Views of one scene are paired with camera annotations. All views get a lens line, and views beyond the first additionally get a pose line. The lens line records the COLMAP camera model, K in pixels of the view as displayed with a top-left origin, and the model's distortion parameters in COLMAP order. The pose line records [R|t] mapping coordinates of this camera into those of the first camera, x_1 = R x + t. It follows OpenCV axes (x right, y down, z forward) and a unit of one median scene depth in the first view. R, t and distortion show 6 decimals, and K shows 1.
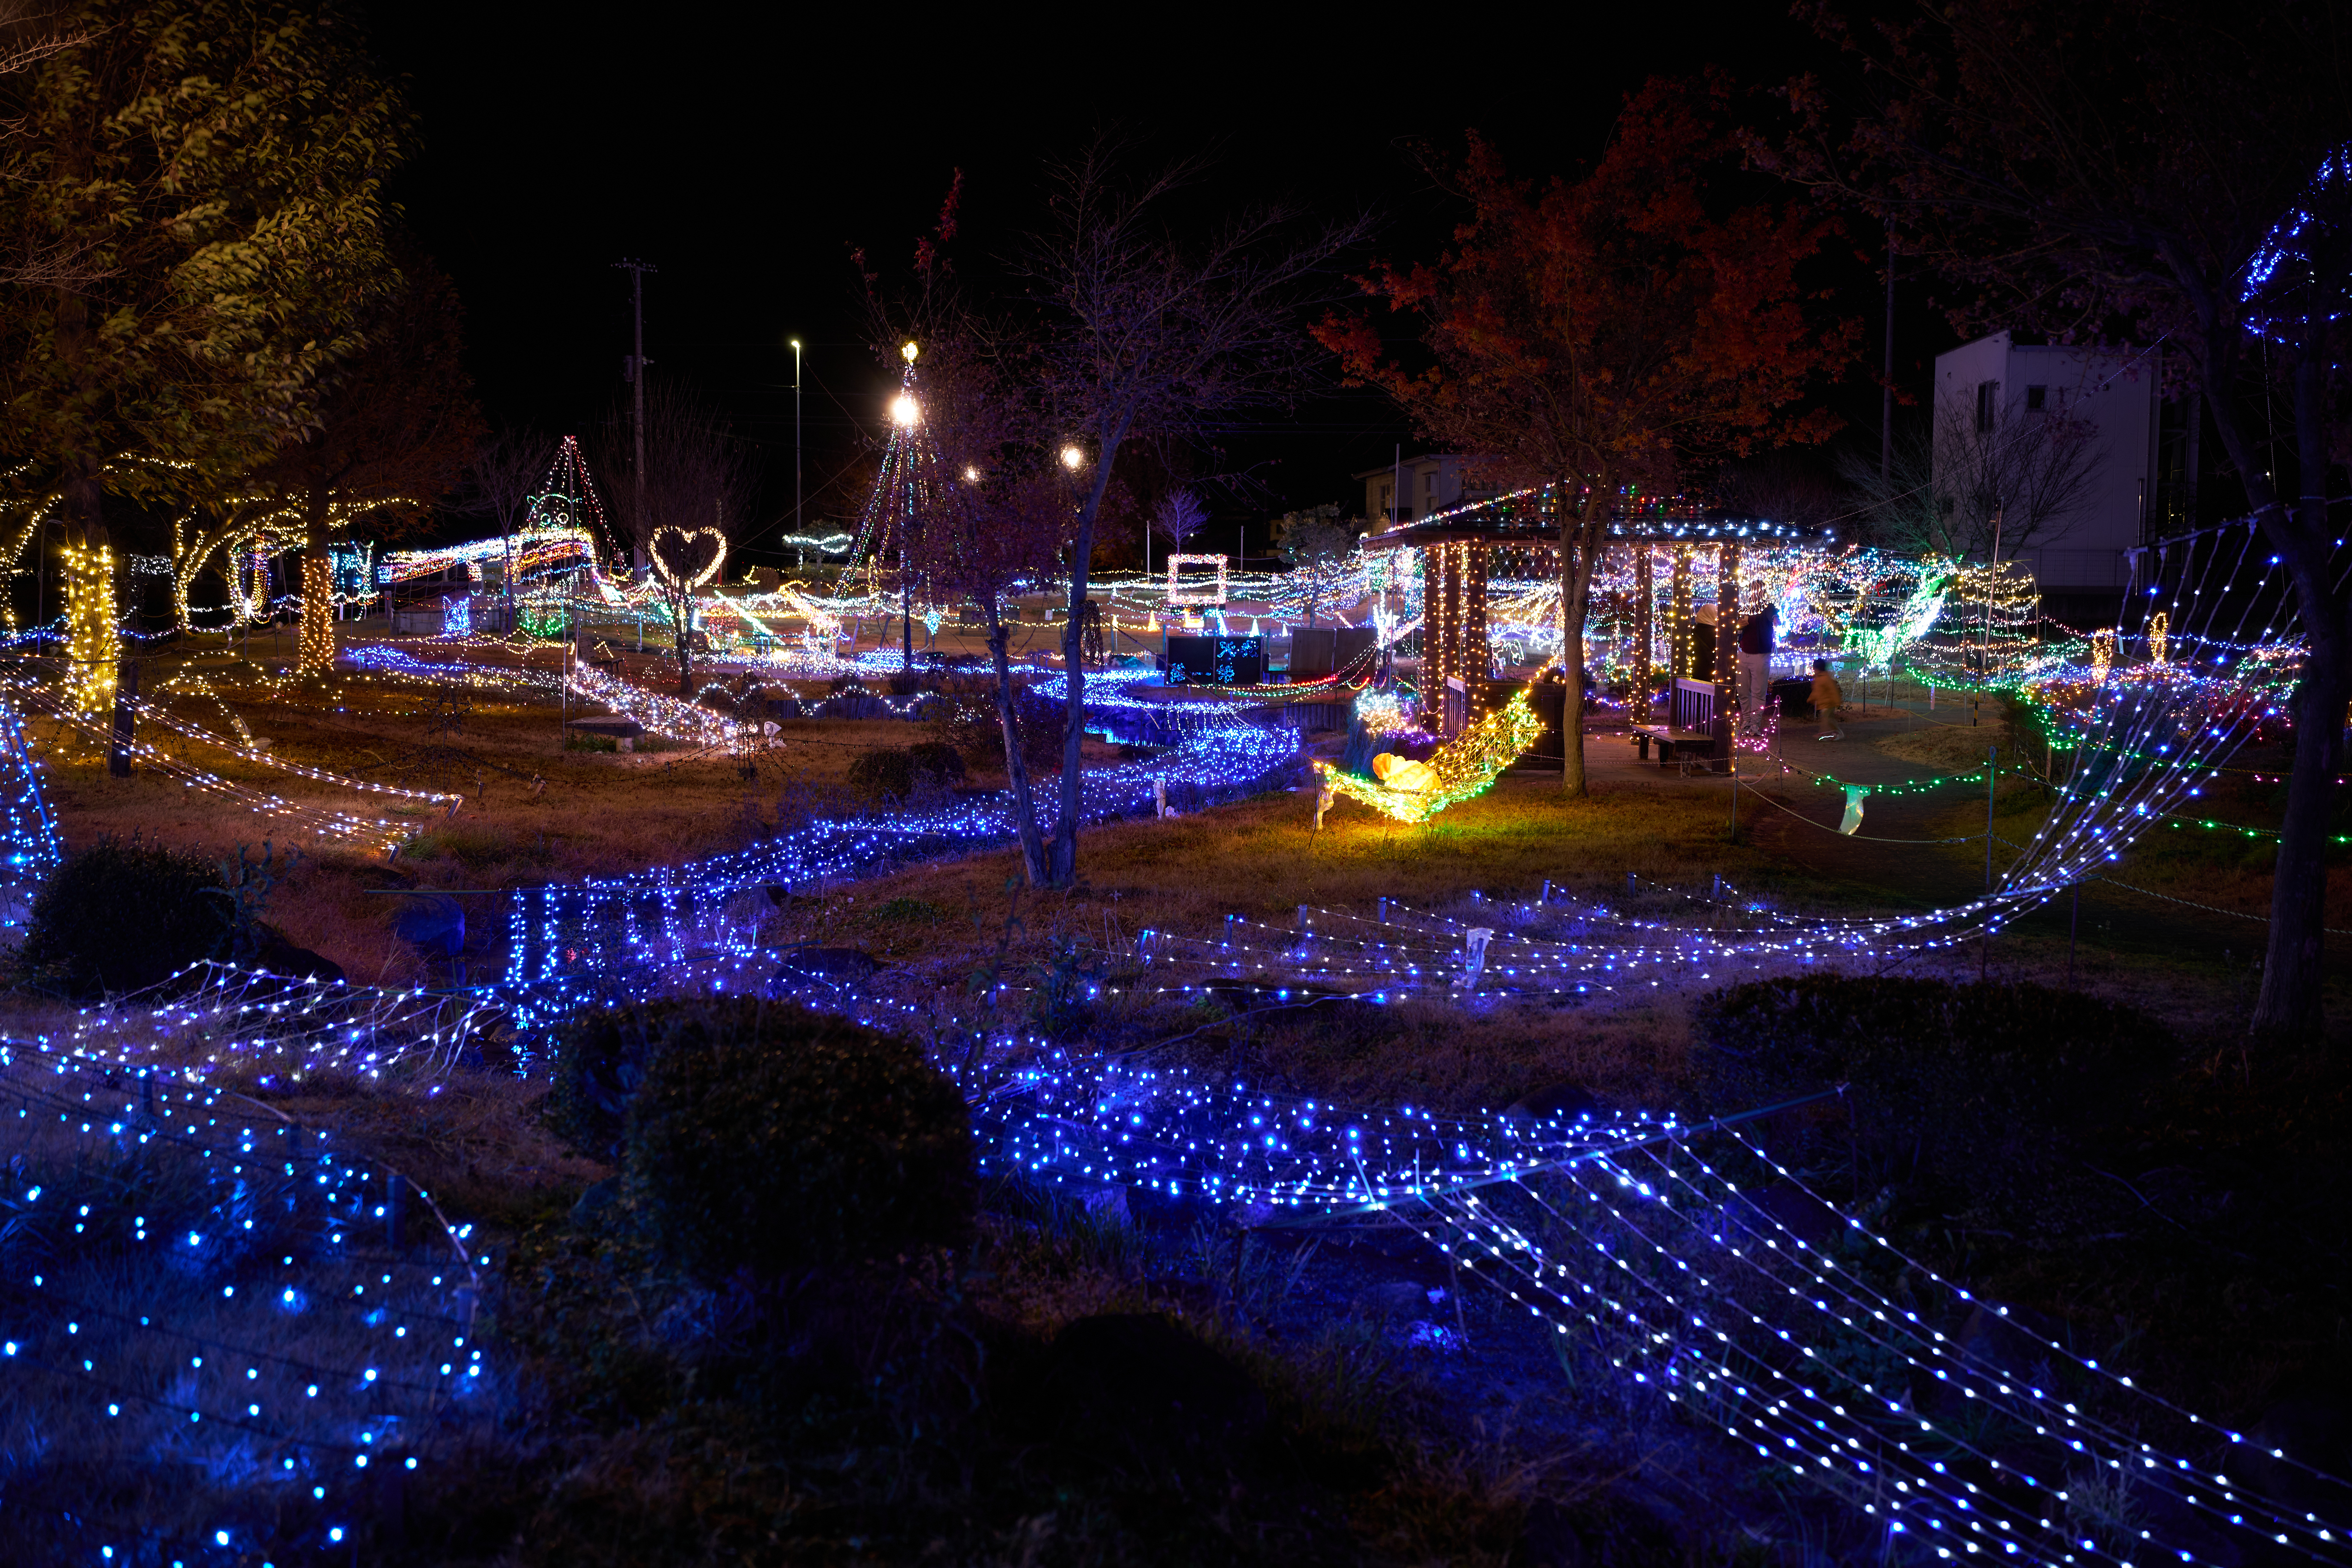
lens RADIAL K [[2319.5, 0, 1180.0], [0, 2319.5, 783.6], [0, 0, 1]] dist [-0.042466, 0.000000]
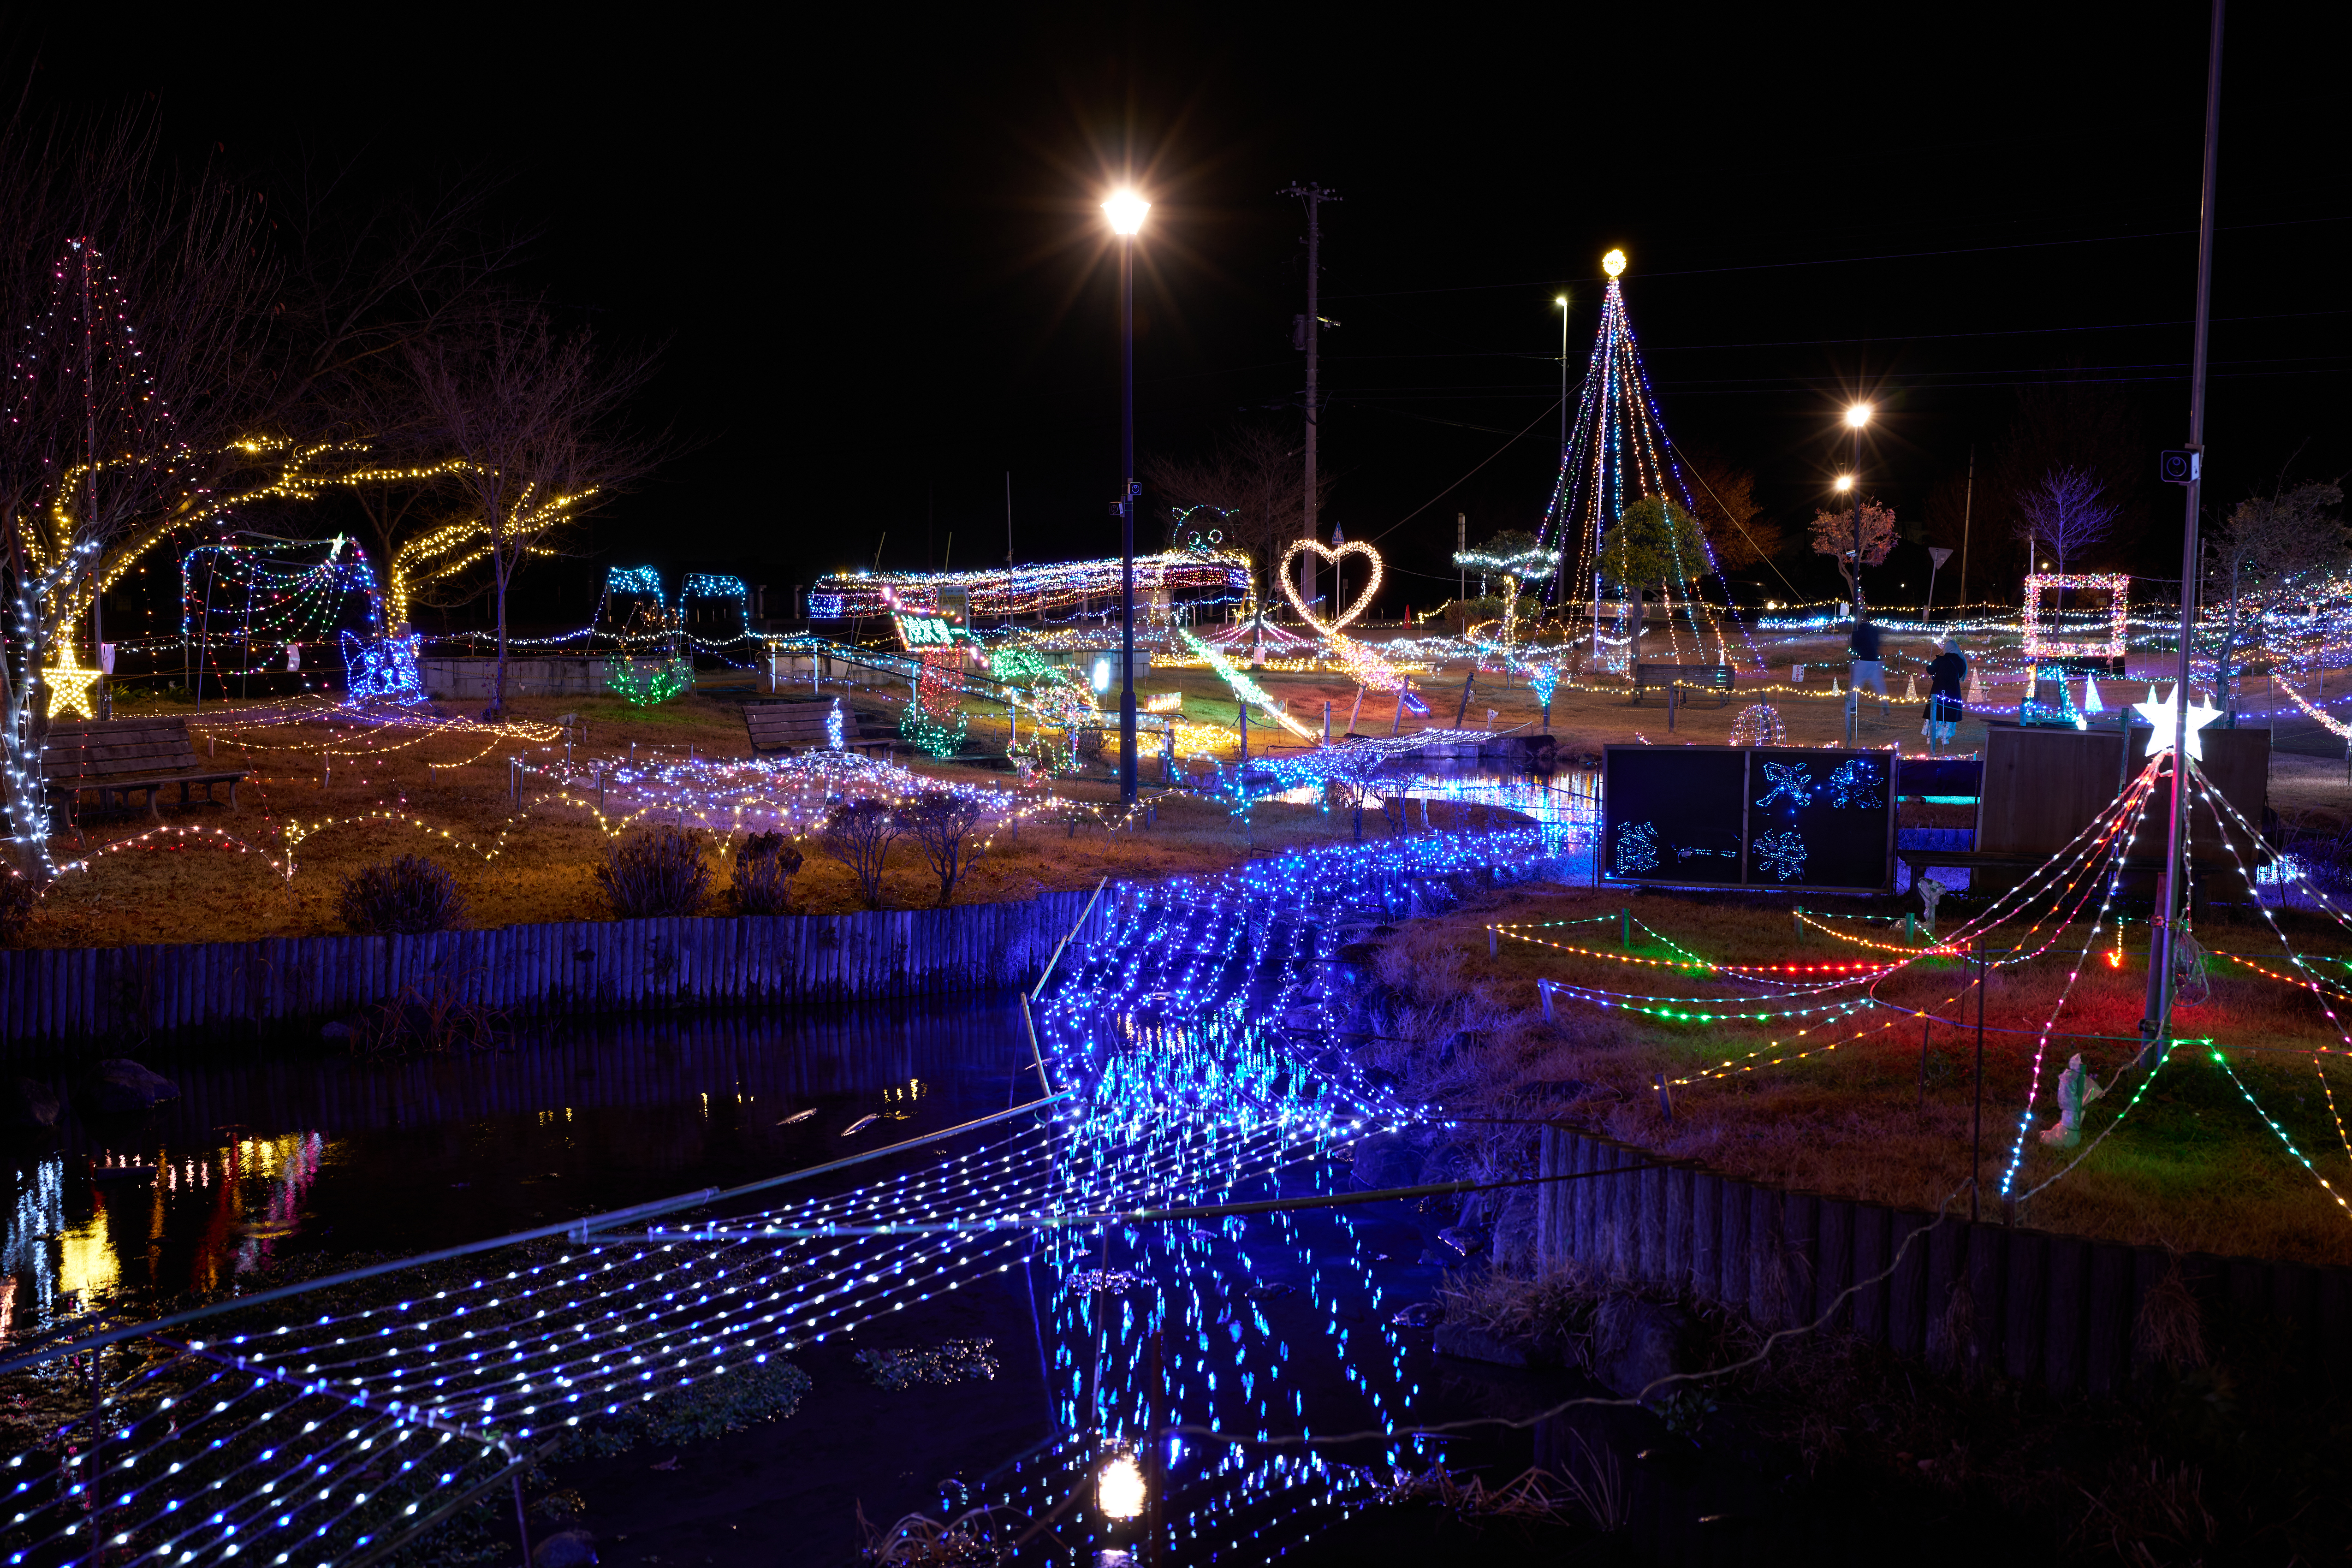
lens RADIAL K [[2319.5, 0, 1173.4], [0, 2319.5, 785.5], [0, 0, 1]] dist [-0.042466, 0.000000]
pose [[0.906131, 0.029572, -0.421962, 0.047565], [-0.038287, 0.999192, -0.012193, -0.028331], [0.421261, 0.027204, 0.906531, 0.364940]]
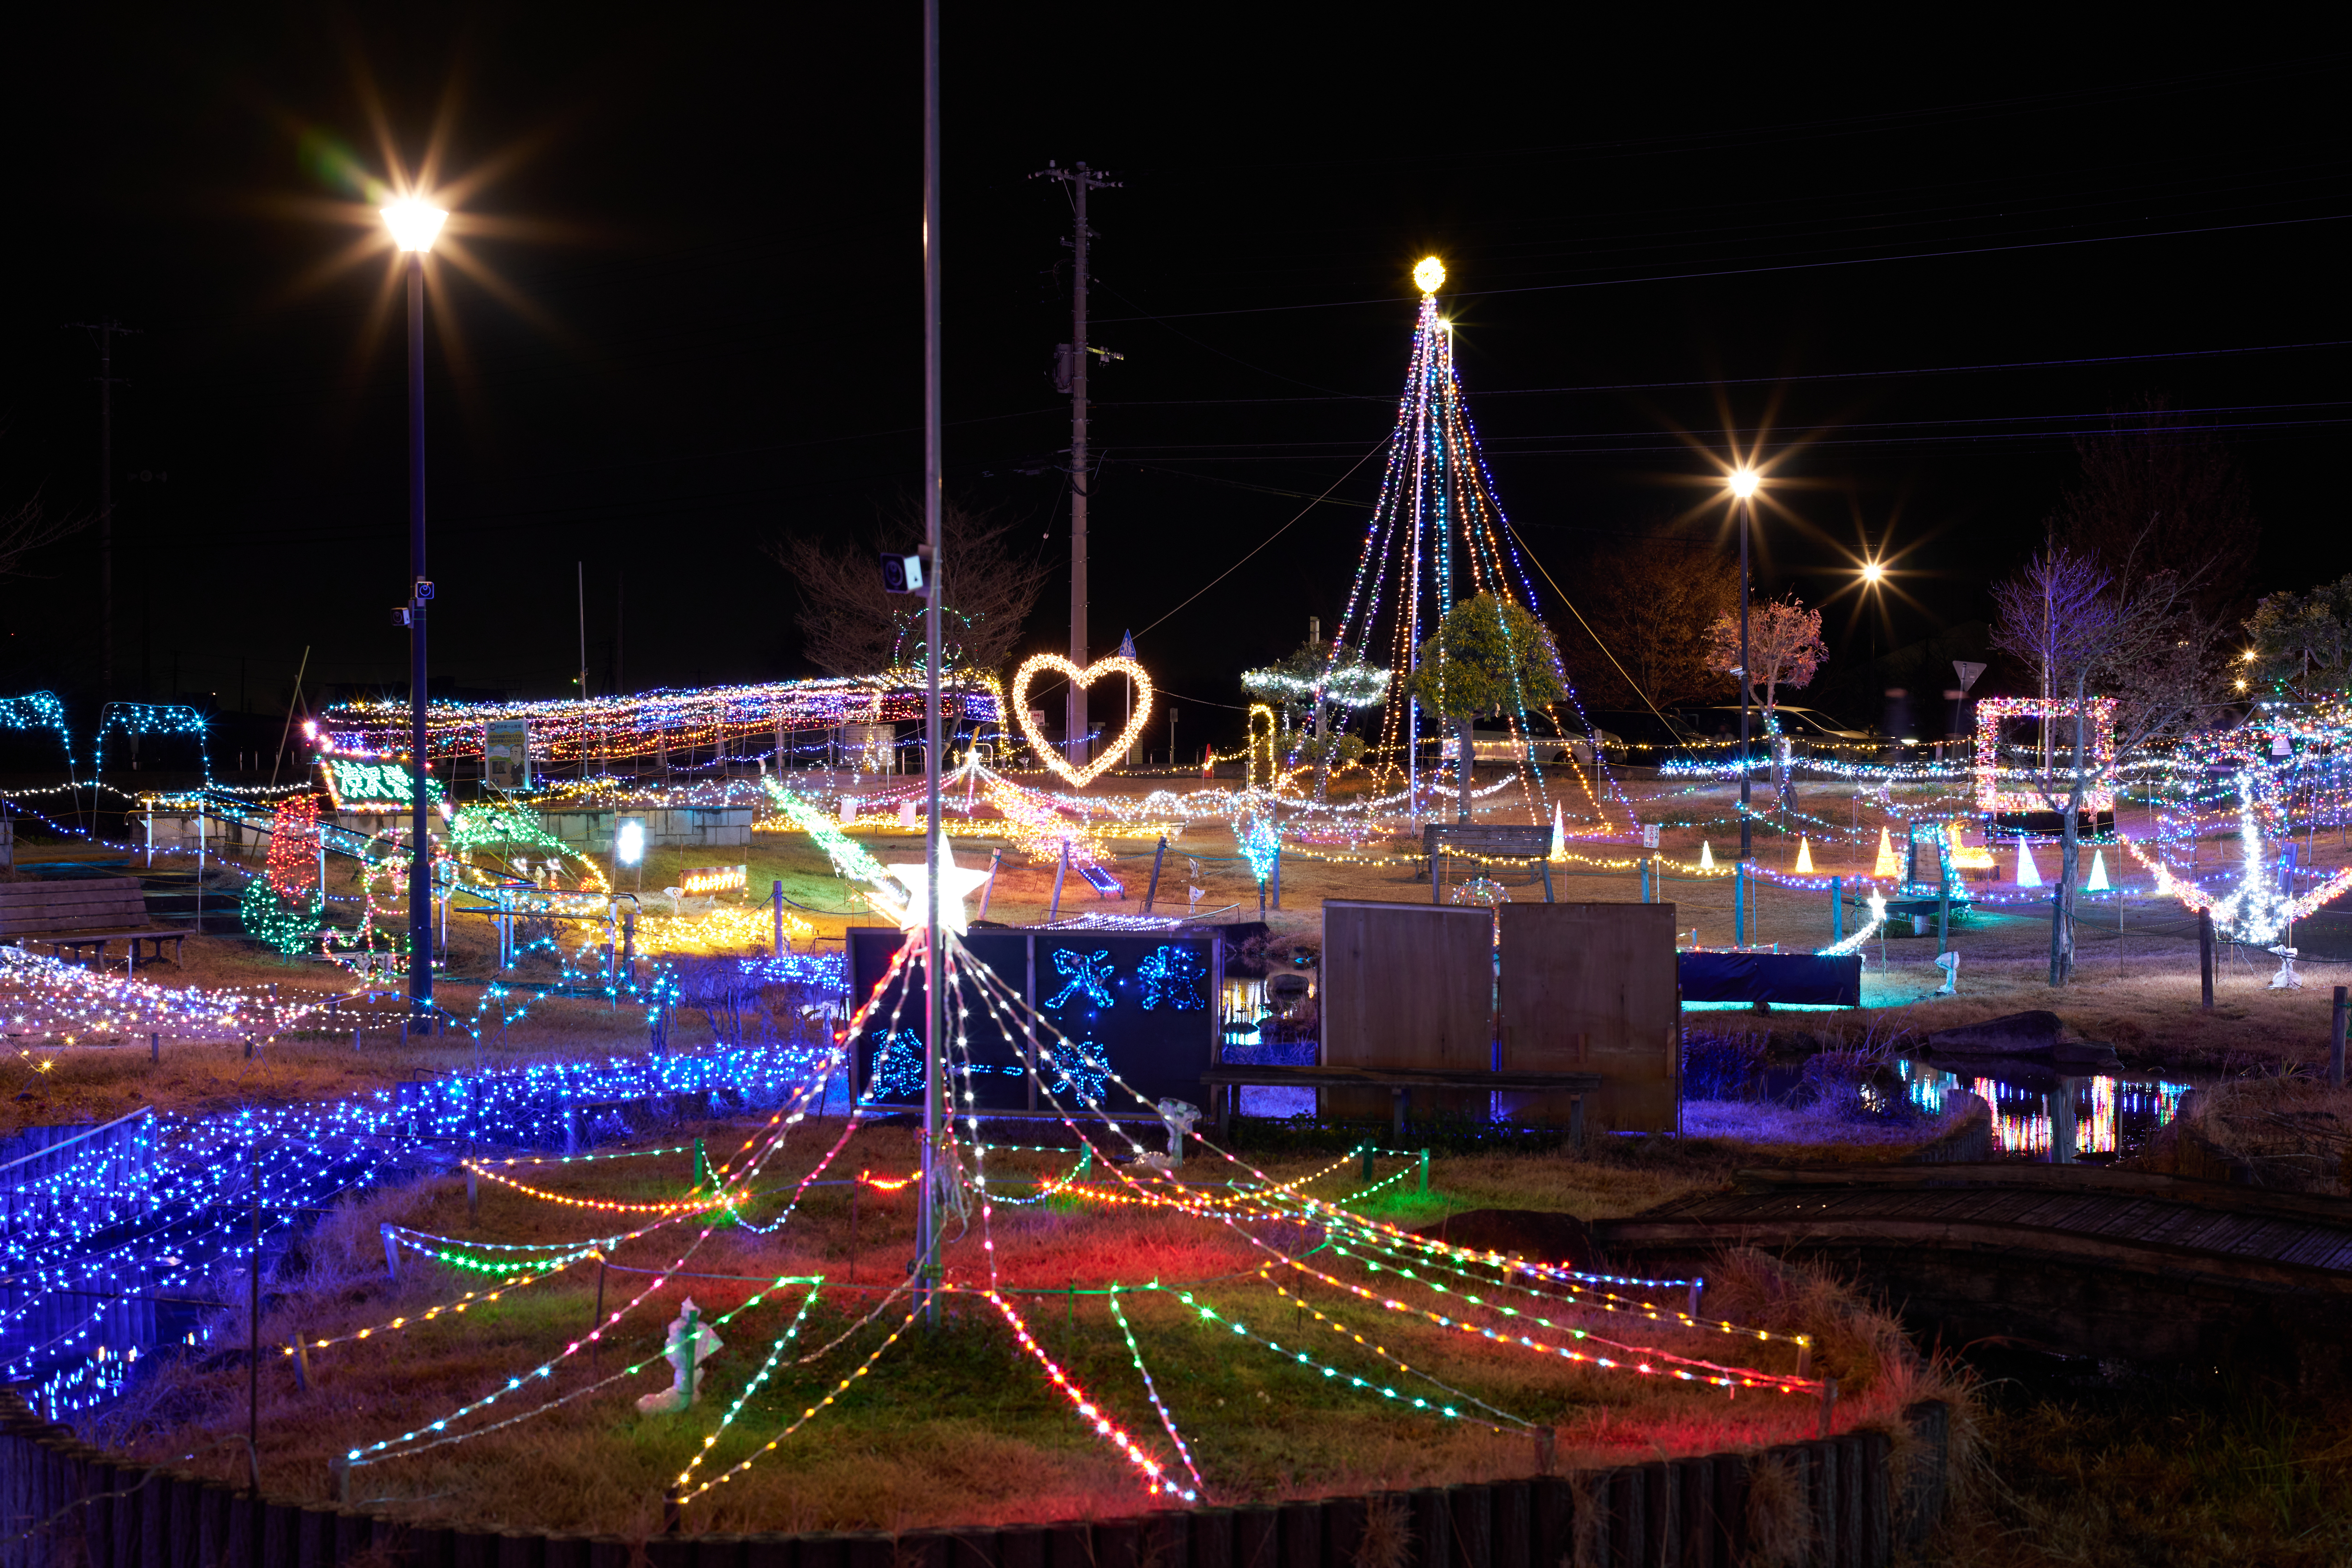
lens RADIAL K [[3291.6, 0, 1175.6], [0, 3291.6, 793.7], [0, 0, 1]] dist [0.051850, 0.000000]
pose [[0.917667, 0.000253, -0.397349, 0.101119], [-0.033110, 0.996571, -0.075831, -0.028785], [0.395967, 0.082744, 0.914529, 0.371709]]
